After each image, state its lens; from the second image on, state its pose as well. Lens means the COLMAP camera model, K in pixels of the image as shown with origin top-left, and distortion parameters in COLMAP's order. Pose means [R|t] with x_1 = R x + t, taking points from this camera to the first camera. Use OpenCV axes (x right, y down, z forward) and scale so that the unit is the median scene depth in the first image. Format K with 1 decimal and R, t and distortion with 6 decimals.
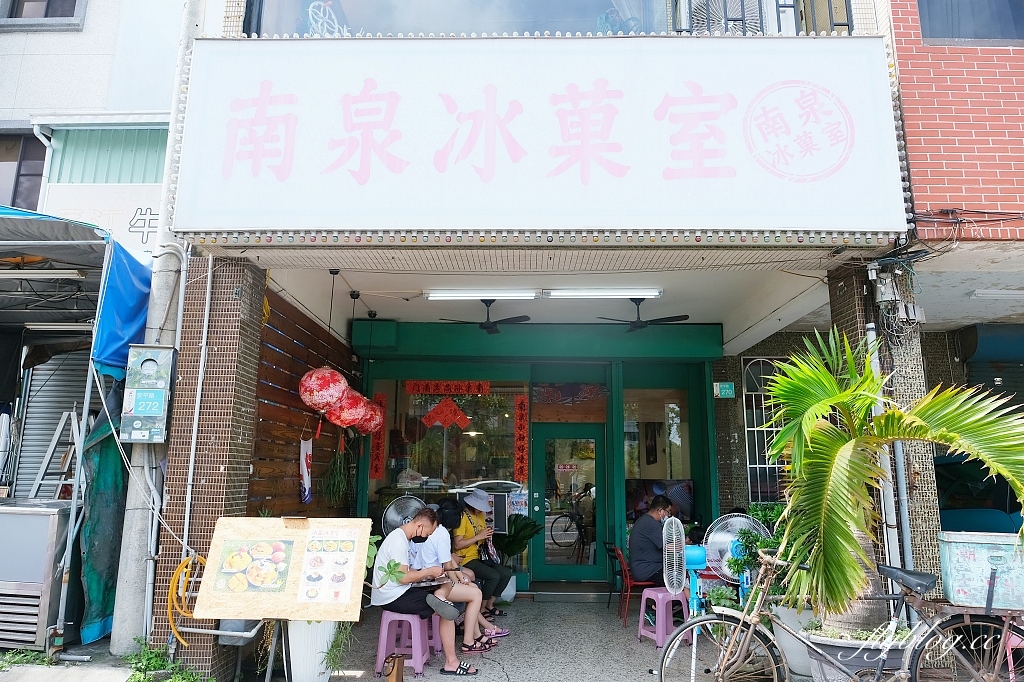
lens RADIAL K [[696.7, 0, 513.7], [0, 696.7, 334.8], [0, 0, 1]] dist [-0.027878, -0.000634]
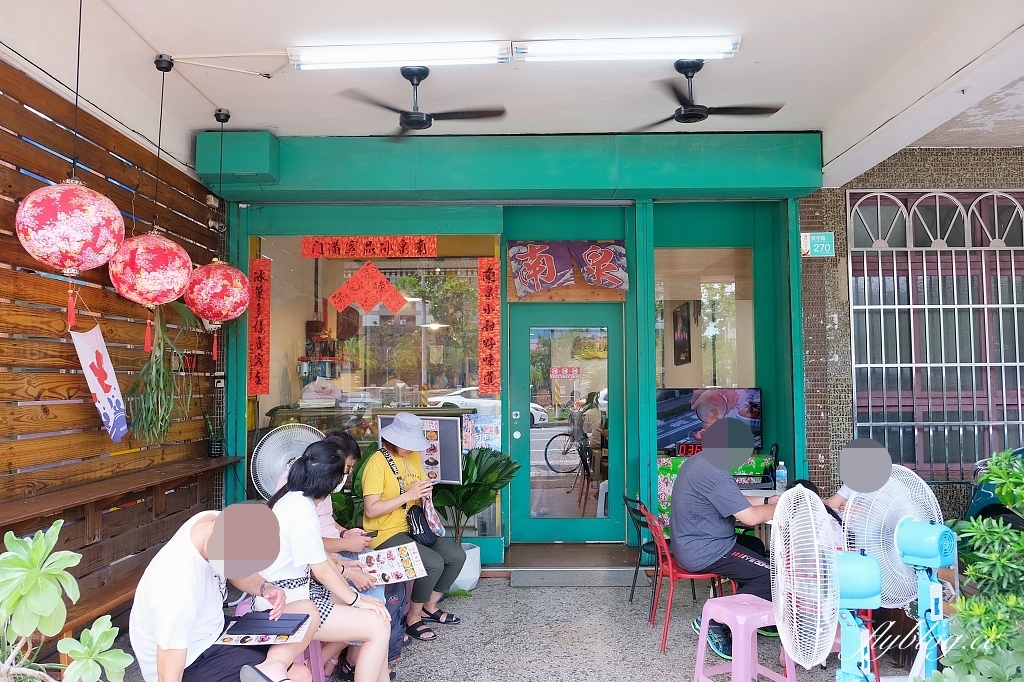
lens RADIAL K [[786.7, 0, 507.2], [0, 786.7, 342.6], [0, 0, 1]] dist [-0.066855, -0.002608]
pose [[0.999889, -0.014714, -0.002436, 0.028968], [0.014914, 0.988148, 0.152778, 0.056906], [0.000159, -0.152797, 0.988258, 0.311948]]
